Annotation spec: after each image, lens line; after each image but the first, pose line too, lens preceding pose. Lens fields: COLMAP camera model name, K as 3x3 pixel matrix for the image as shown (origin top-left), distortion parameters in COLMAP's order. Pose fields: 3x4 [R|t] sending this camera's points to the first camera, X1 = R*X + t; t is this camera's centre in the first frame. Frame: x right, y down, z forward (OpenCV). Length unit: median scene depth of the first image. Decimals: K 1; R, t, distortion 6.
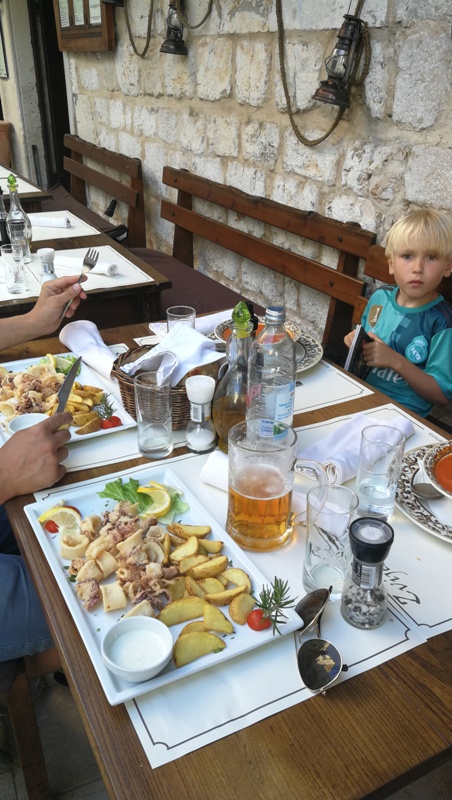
lens RADIAL K [[670.4, 0, 222.8], [0, 670.4, 405.7], [0, 0, 1]] dist [0.003676, 0.004510]
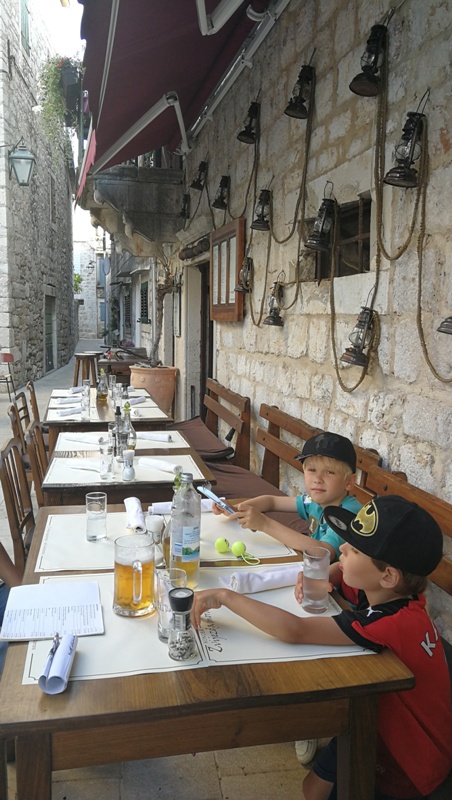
lens RADIAL K [[670.4, 0, 229.7], [0, 670.4, 398.7], [0, 0, 1]] dist [0.003676, 0.004510]
pose [[0.965089, 0.041593, -0.258600, 0.218077], [-0.129334, 0.934224, -0.332411, 0.079945], [0.227765, 0.354252, 0.906989, -0.209538]]
